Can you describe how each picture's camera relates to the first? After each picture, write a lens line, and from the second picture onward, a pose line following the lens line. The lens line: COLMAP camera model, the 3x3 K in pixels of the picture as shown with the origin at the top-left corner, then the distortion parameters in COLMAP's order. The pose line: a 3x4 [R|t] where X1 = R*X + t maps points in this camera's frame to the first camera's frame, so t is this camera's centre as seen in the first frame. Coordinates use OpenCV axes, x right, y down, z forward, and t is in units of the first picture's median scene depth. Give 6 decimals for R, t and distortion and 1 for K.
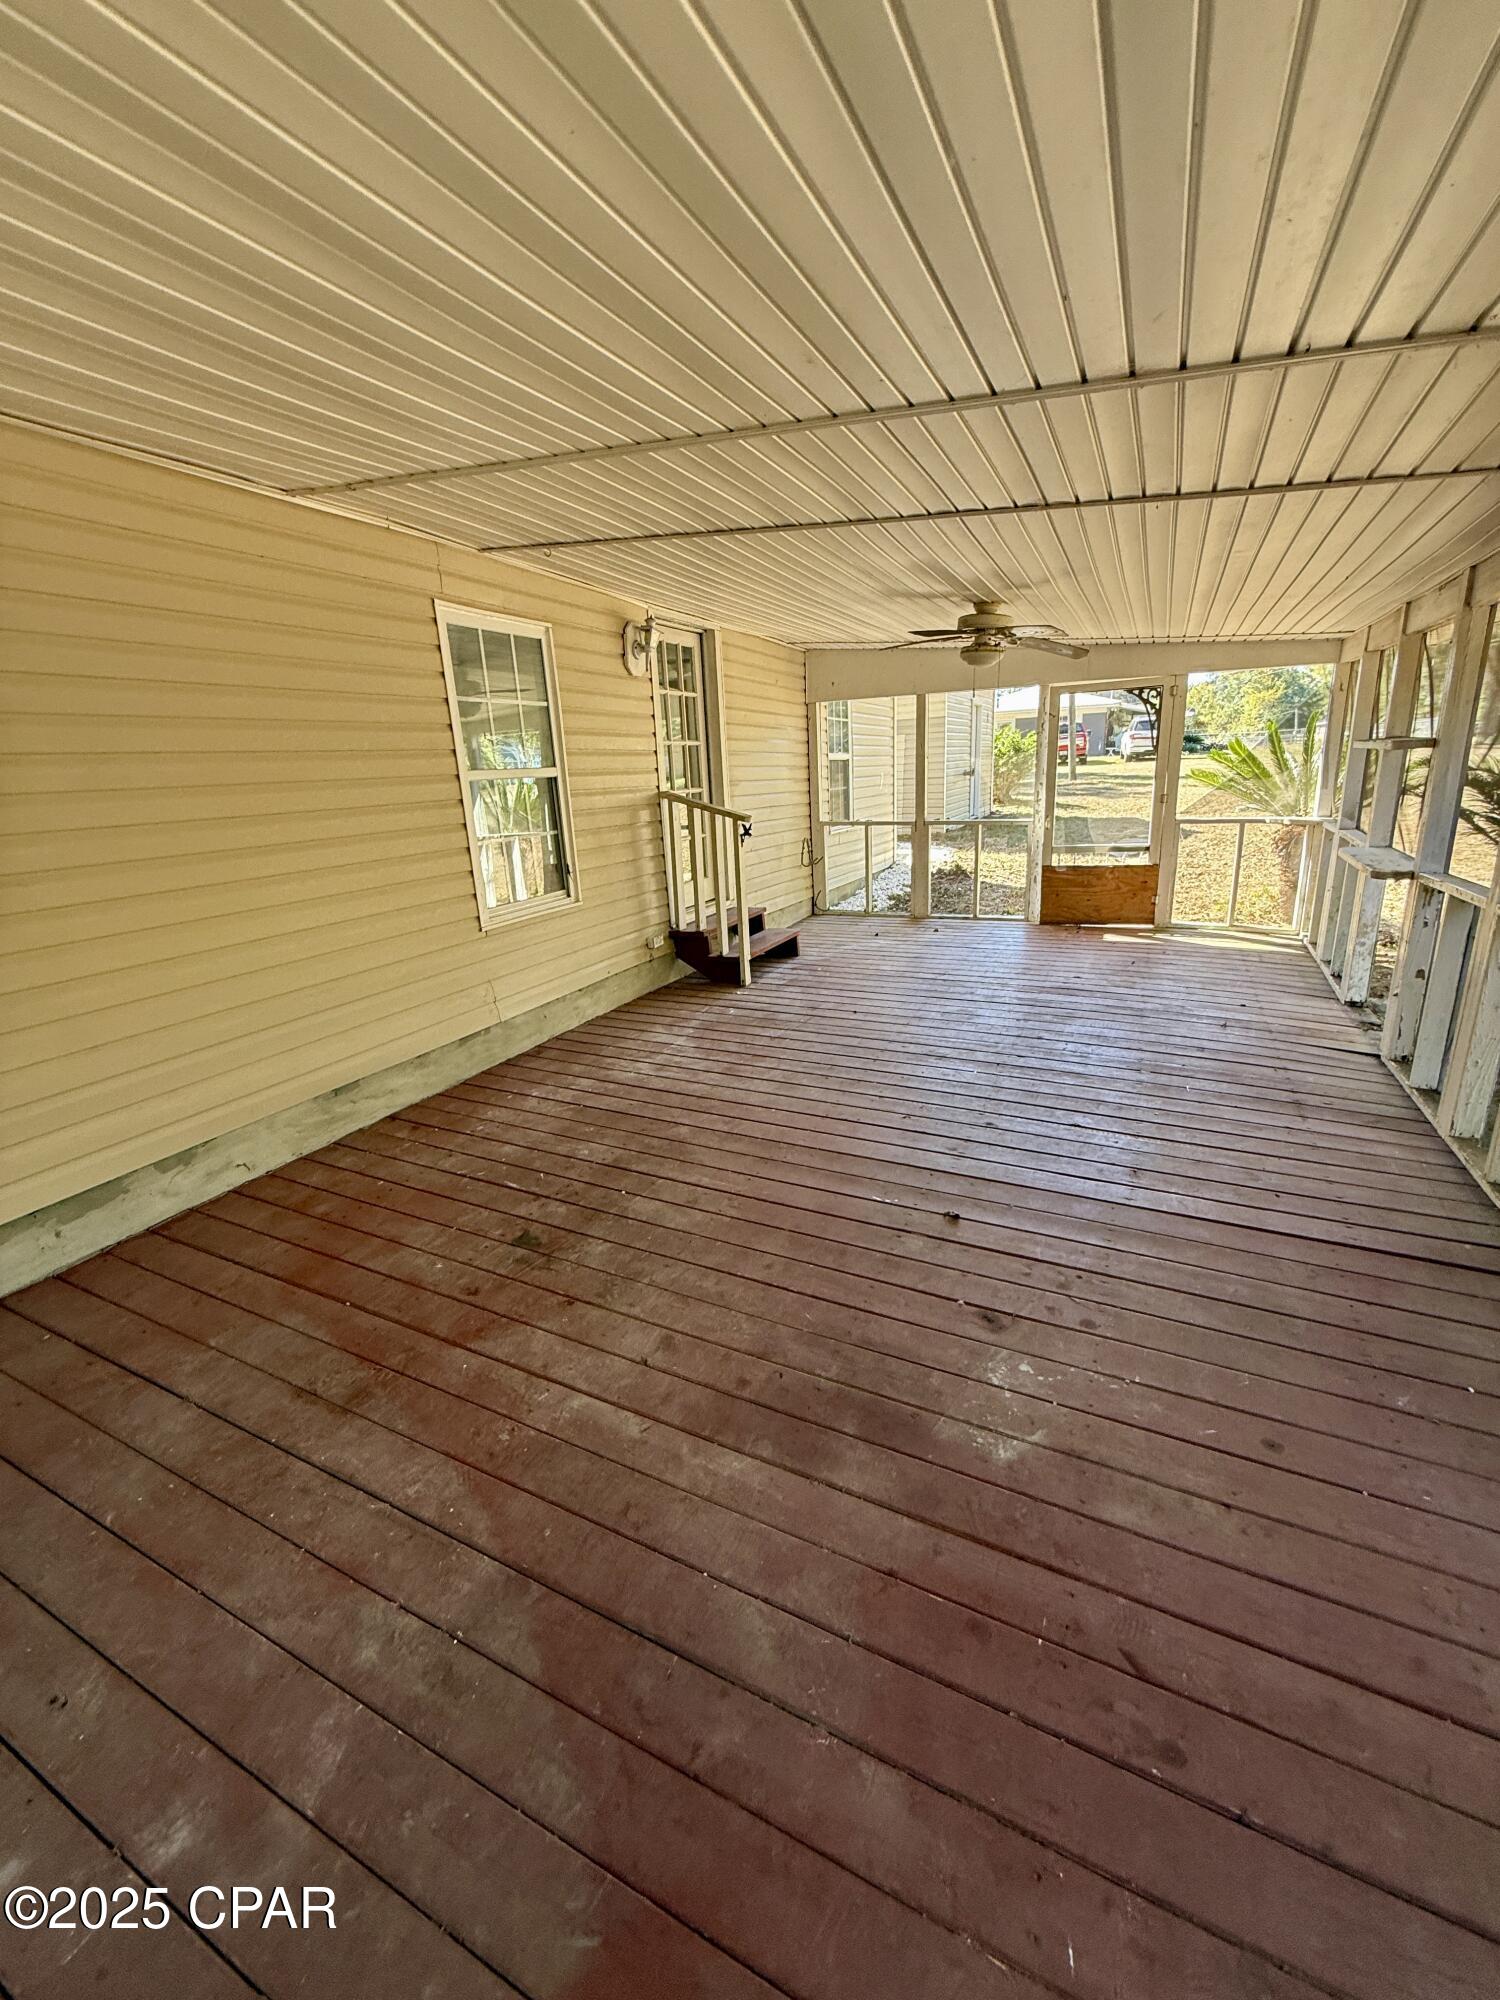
lens RADIAL K [[796.8, 0, 750.0], [0, 796.8, 1000.0], [0, 0, 1]] dist [-0.000432, 0.000251]
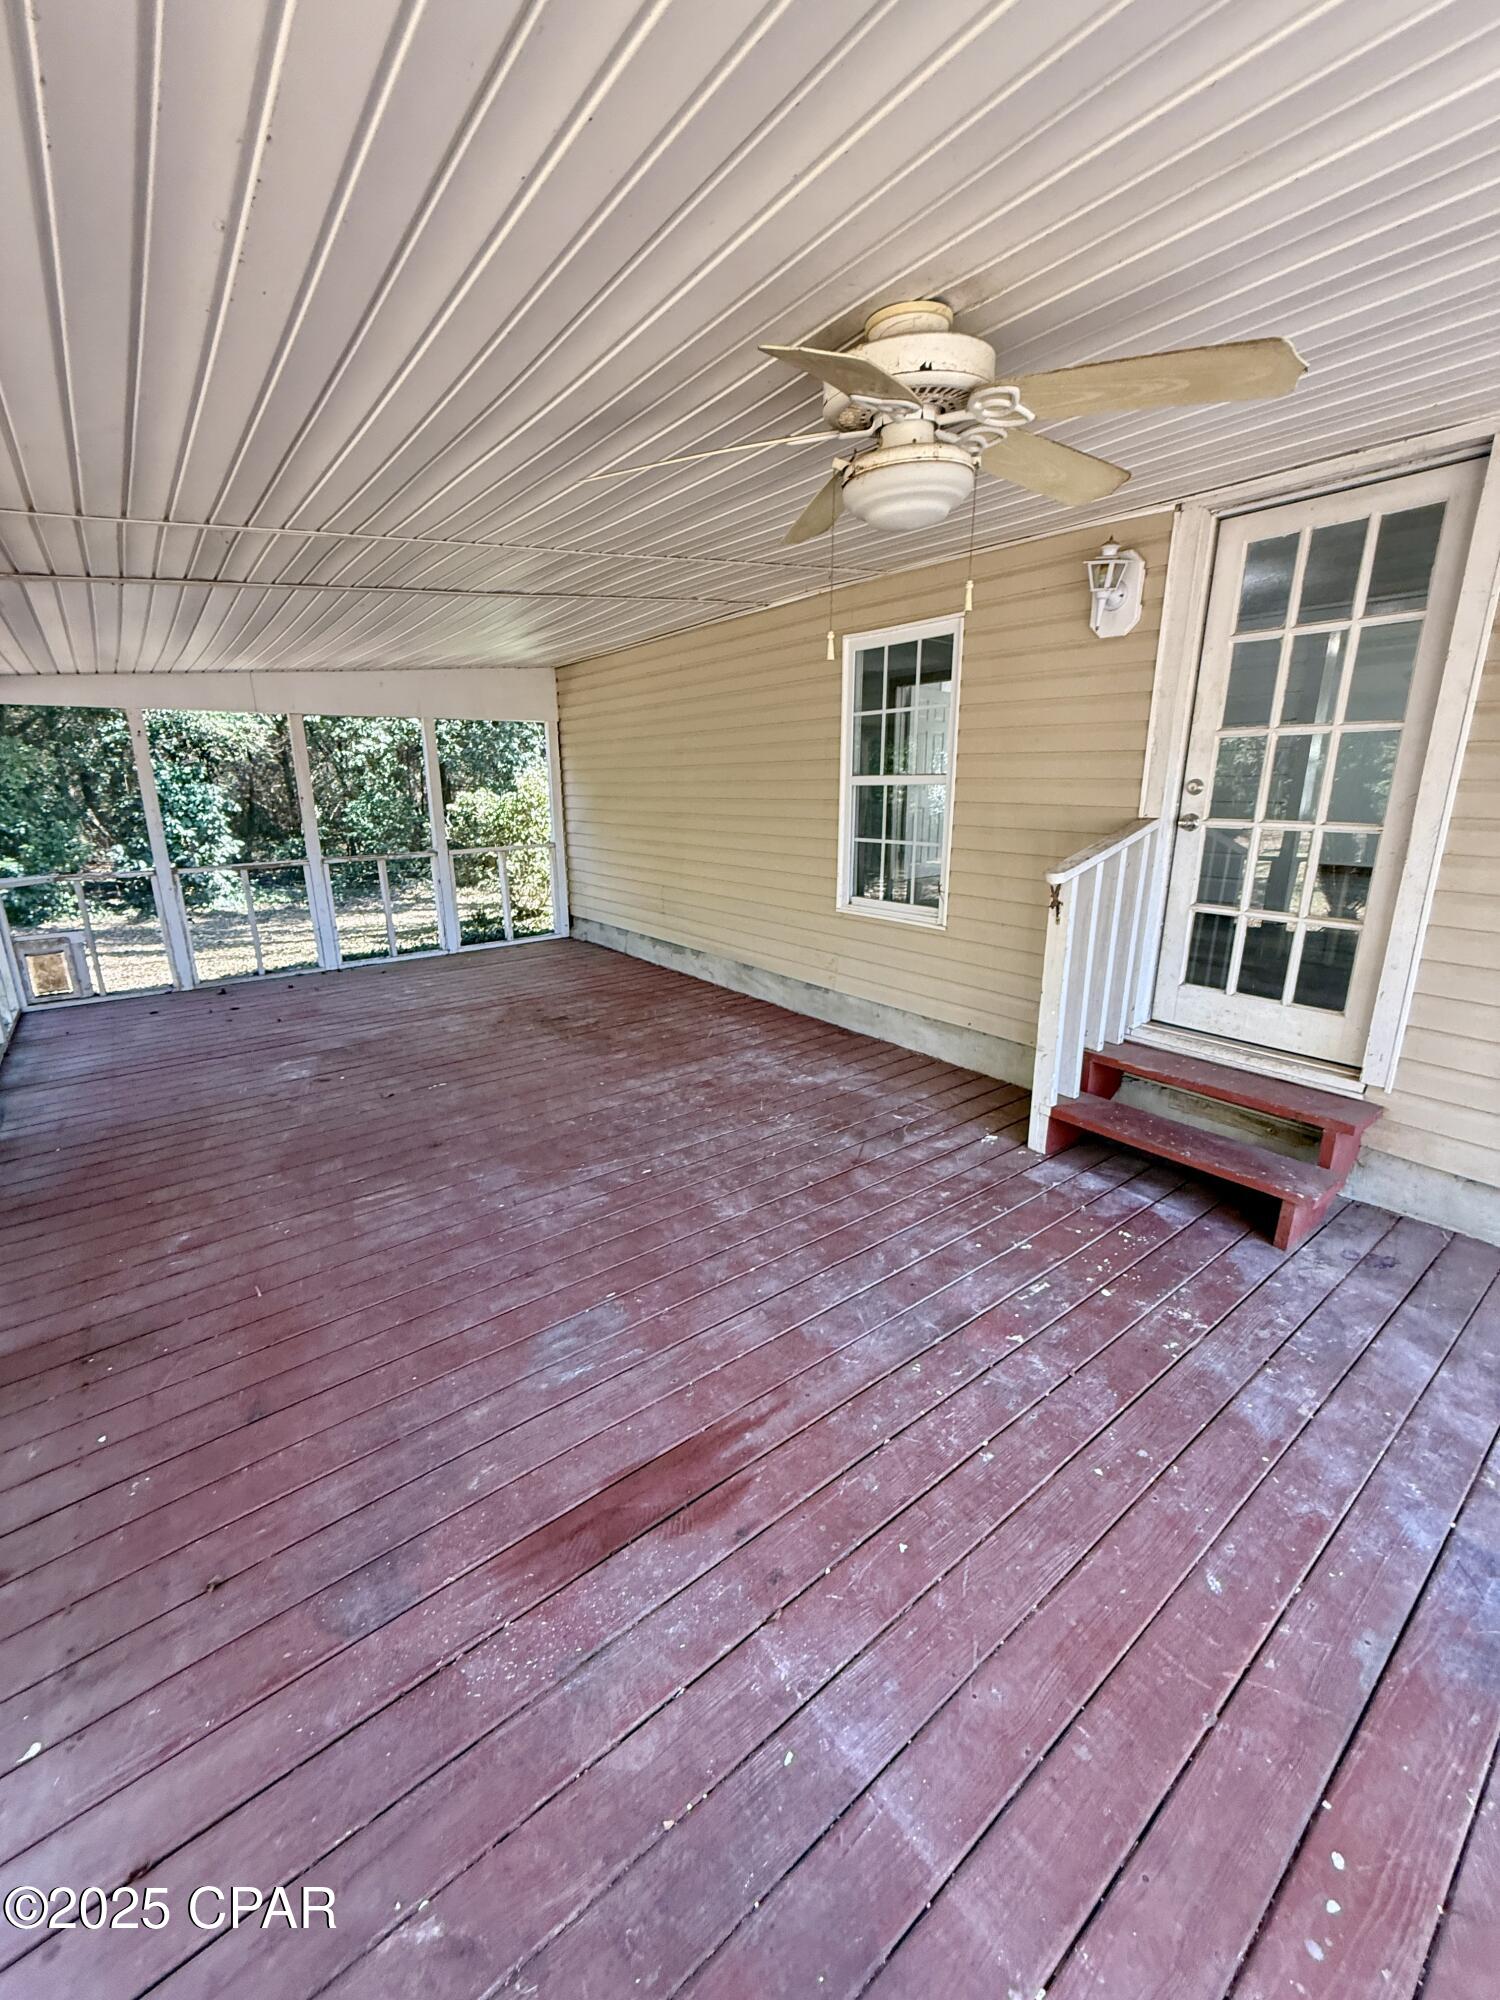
lens RADIAL K [[796.8, 0, 750.0], [0, 796.8, 1000.0], [0, 0, 1]] dist [-0.000432, 0.000251]
pose [[-0.445455, 0.282036, -0.849721, 0.830066], [-0.225098, 0.883318, 0.411193, -0.463033], [0.866545, 0.374439, -0.329993, 1.436278]]
